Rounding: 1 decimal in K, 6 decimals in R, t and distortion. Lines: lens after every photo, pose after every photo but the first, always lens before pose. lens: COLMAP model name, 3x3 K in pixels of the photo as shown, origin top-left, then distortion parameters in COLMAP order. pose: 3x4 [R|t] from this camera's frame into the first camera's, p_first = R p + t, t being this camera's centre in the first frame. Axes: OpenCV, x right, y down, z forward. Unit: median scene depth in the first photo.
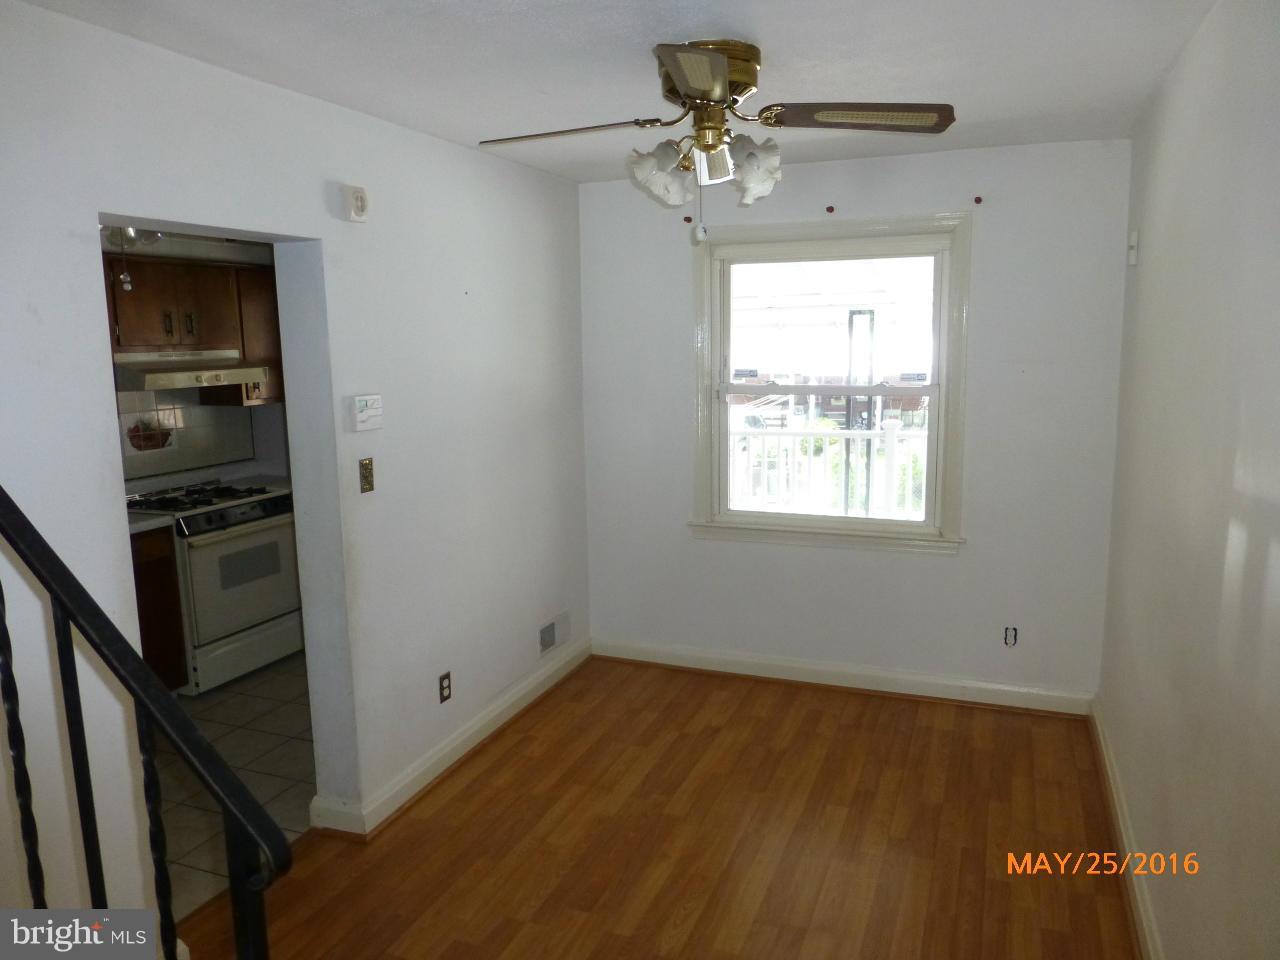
lens RADIAL K [[897.5, 0, 640.0], [0, 897.5, 480.0], [0, 0, 1]] dist [-0.036149, 0.000192]
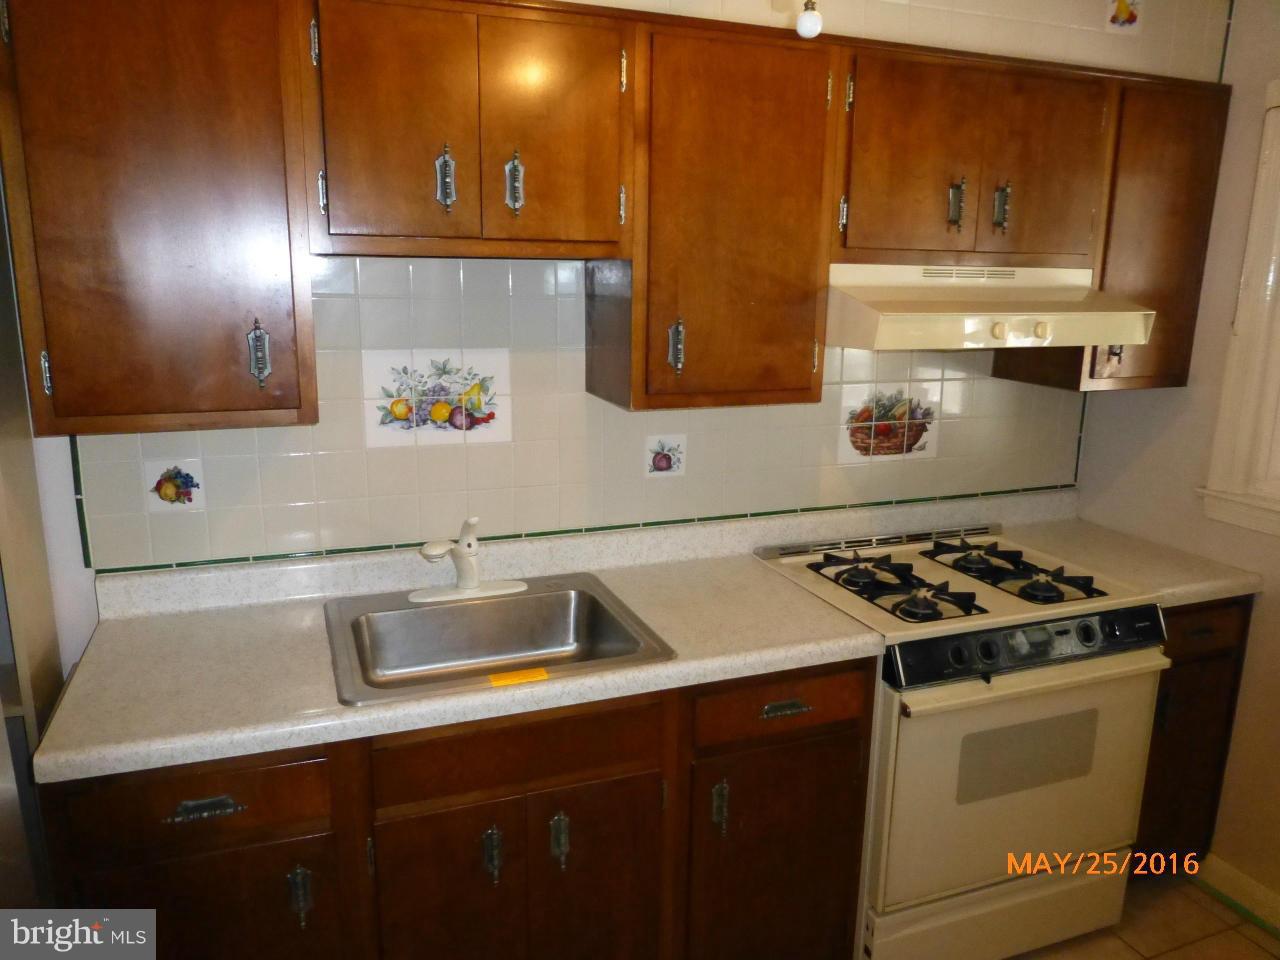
lens RADIAL K [[897.5, 0, 640.0], [0, 897.5, 480.0], [0, 0, 1]] dist [-0.036149, 0.000192]
pose [[0.665560, 0.188762, -0.722080, -0.264518], [-0.140958, 0.981868, 0.126749, -0.067116], [0.732913, 0.017424, 0.680100, 0.537559]]
